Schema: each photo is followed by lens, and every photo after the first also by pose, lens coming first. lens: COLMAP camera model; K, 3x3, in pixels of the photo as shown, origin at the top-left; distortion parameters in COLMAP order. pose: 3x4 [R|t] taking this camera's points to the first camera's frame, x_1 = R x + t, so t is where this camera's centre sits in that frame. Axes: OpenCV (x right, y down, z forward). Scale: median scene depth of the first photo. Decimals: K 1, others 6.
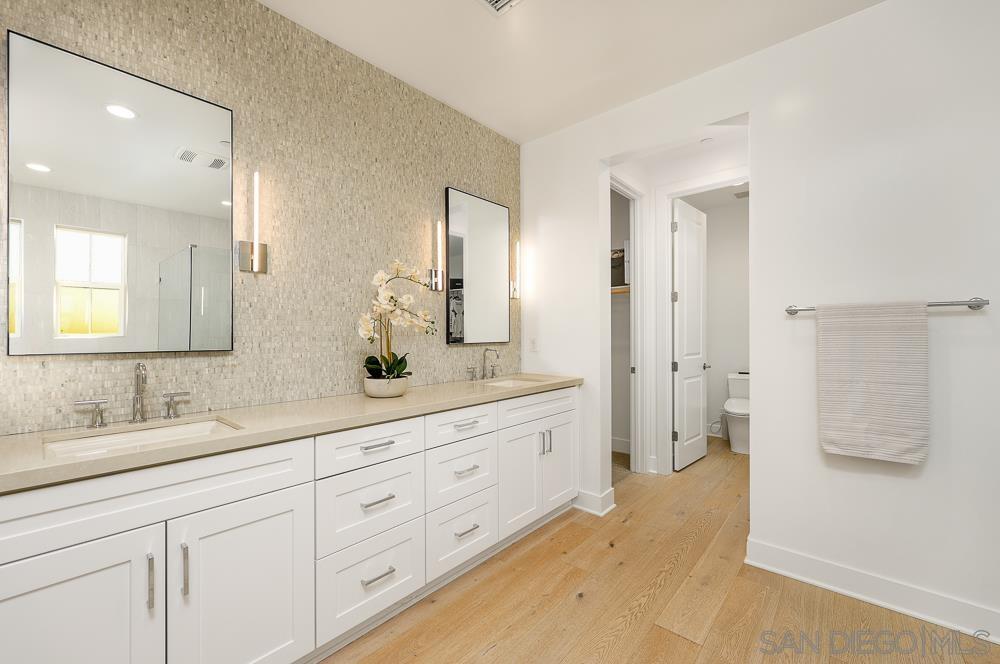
lens RADIAL K [[406.4, 0, 496.0], [0, 406.4, 331.5], [0, 0, 1]] dist [-0.001141, -0.000021]
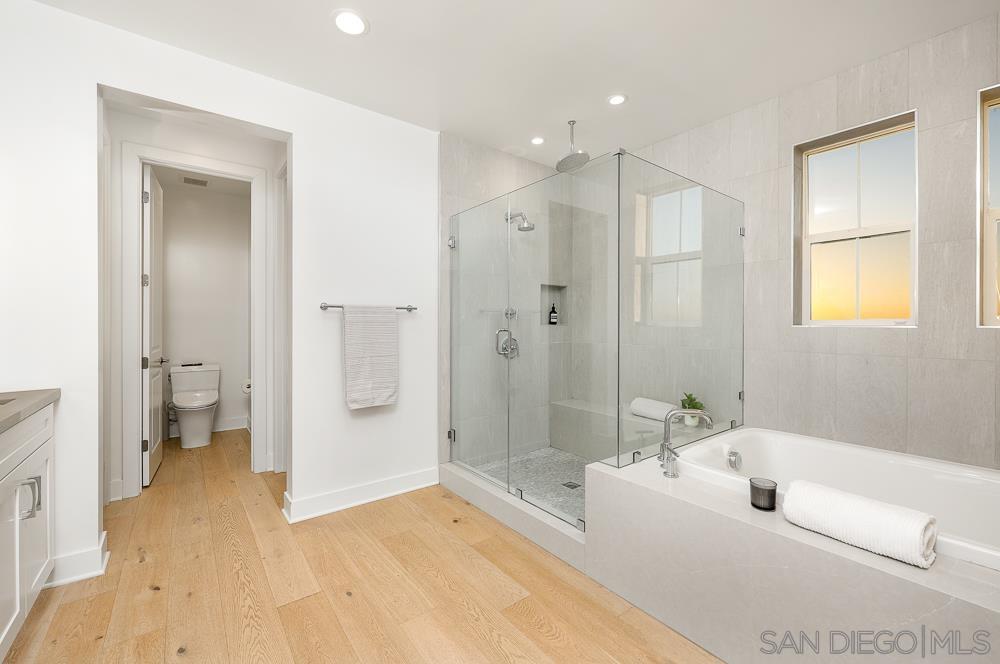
lens RADIAL K [[406.4, 0, 495.0], [0, 406.4, 327.5], [0, 0, 1]] dist [-0.001141, -0.000021]
pose [[0.192306, -0.005789, 0.981318, -0.424250], [-0.007851, 0.999942, 0.007437, 0.000804], [-0.981304, -0.009134, 0.192249, 0.227478]]
